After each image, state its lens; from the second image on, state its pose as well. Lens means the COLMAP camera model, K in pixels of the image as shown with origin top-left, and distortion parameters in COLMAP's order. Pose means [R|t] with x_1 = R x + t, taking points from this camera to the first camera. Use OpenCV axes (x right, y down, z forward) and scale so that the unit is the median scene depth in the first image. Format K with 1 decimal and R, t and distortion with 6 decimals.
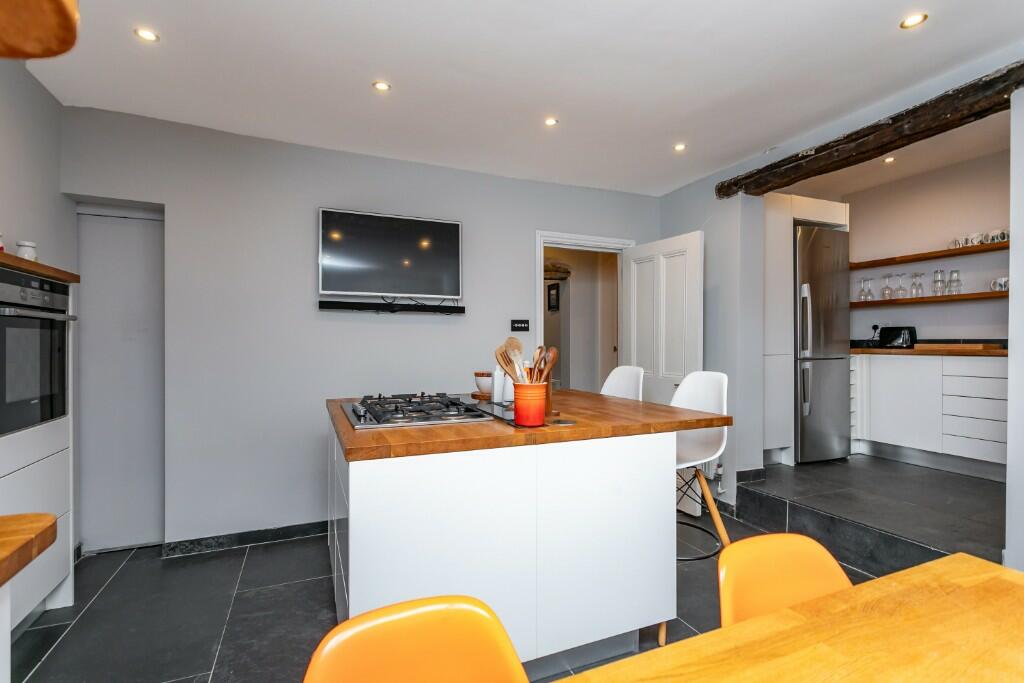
lens RADIAL K [[481.3, 0, 512.0], [0, 481.3, 341.5], [0, 0, 1]] dist [0.000919, 0.000106]
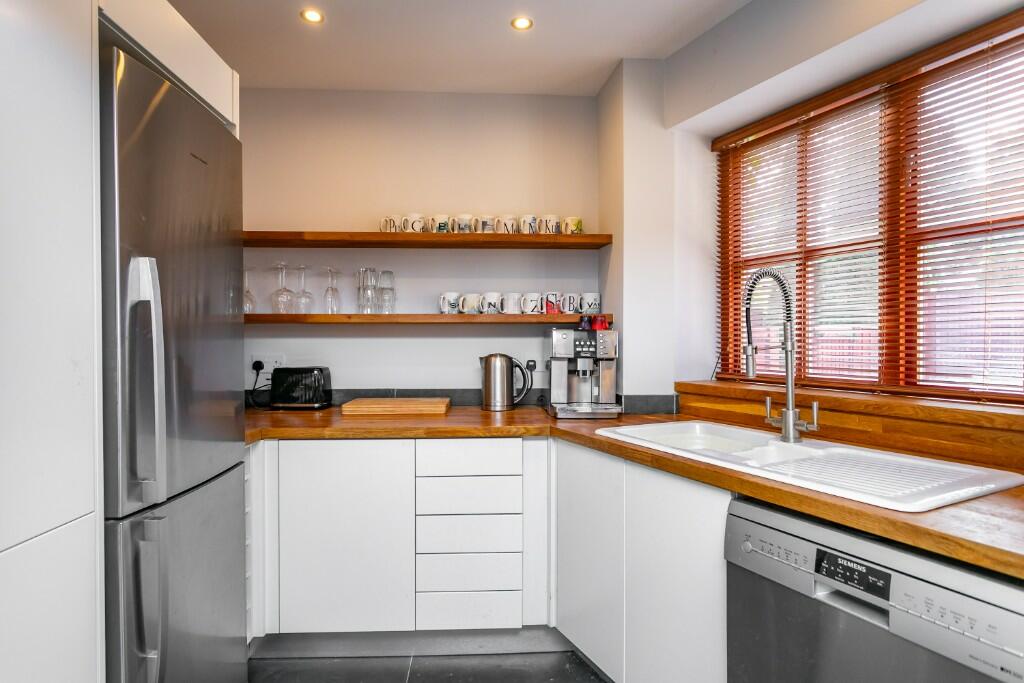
lens RADIAL K [[553.8, 0, 512.0], [0, 553.8, 341.5], [0, 0, 1]] dist [0.000669, 0.000012]
pose [[0.354890, -0.001827, 0.934906, 0.358249], [0.004036, 0.999992, 0.000422, -0.064629], [-0.934899, 0.003623, 0.354894, 0.641630]]
